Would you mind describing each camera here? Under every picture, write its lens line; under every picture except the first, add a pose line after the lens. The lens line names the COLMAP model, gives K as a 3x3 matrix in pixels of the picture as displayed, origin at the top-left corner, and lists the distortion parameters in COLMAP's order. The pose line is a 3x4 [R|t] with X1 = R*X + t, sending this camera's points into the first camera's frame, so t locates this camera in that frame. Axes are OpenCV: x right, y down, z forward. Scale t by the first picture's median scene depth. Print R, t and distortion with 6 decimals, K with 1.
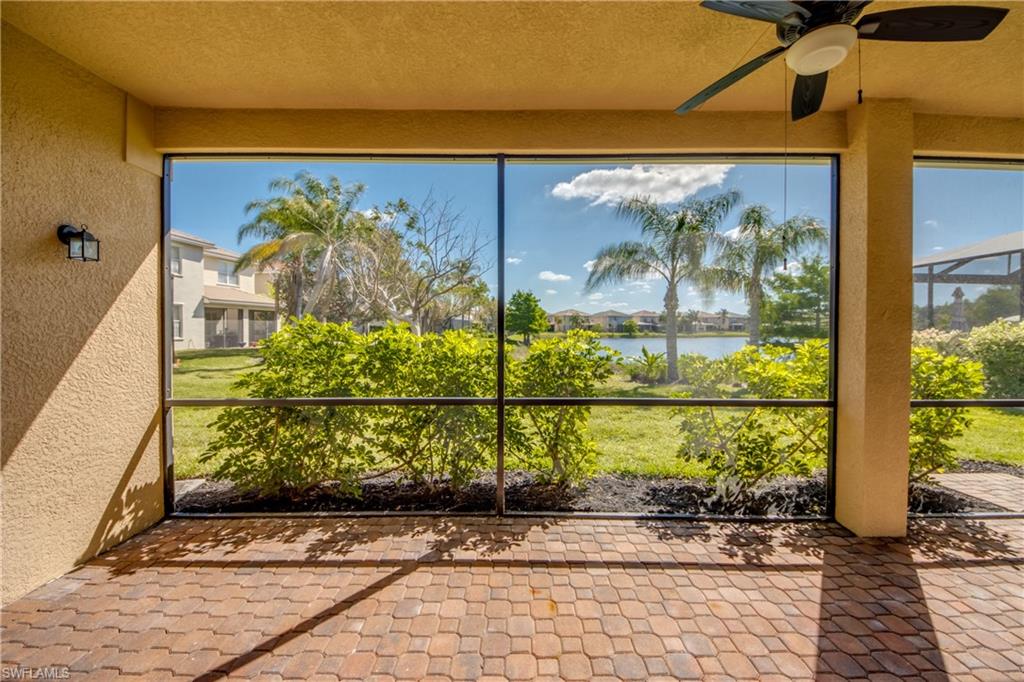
lens RADIAL K [[395.4, 0, 517.5], [0, 395.4, 335.9], [0, 0, 1]] dist [-0.011899, -0.001753]
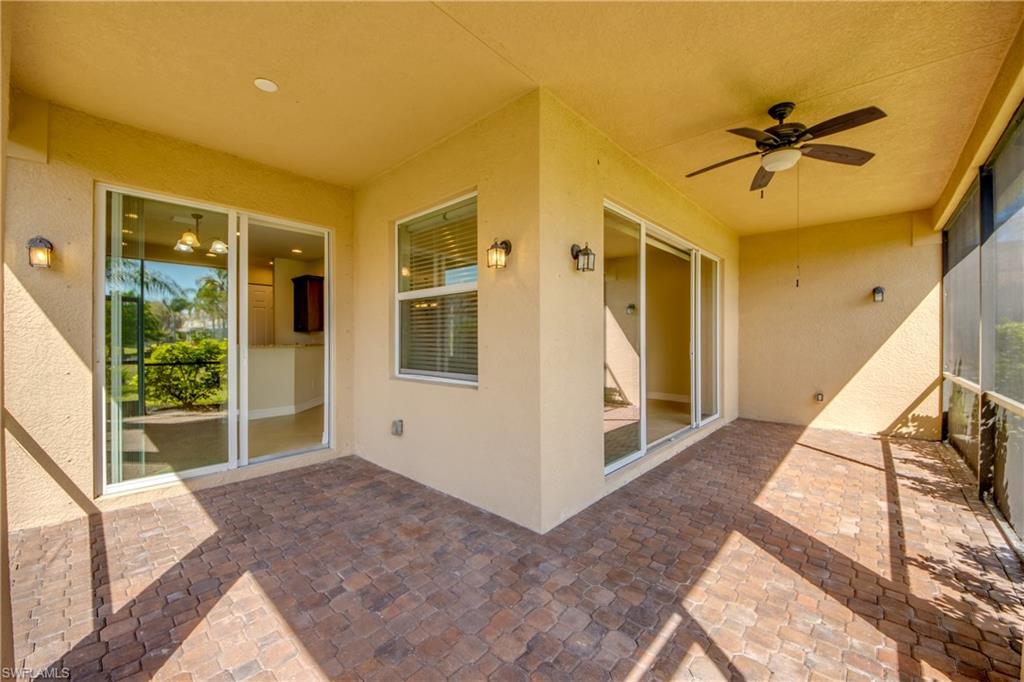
lens RADIAL K [[395.4, 0, 512.1], [0, 395.4, 338.9], [0, 0, 1]] dist [-0.011899, -0.001753]
pose [[-0.661201, 0.011508, -0.750121, 1.844029], [-0.000901, 0.999869, 0.016134, -0.009945], [0.750209, 0.011344, -0.661104, 0.804398]]
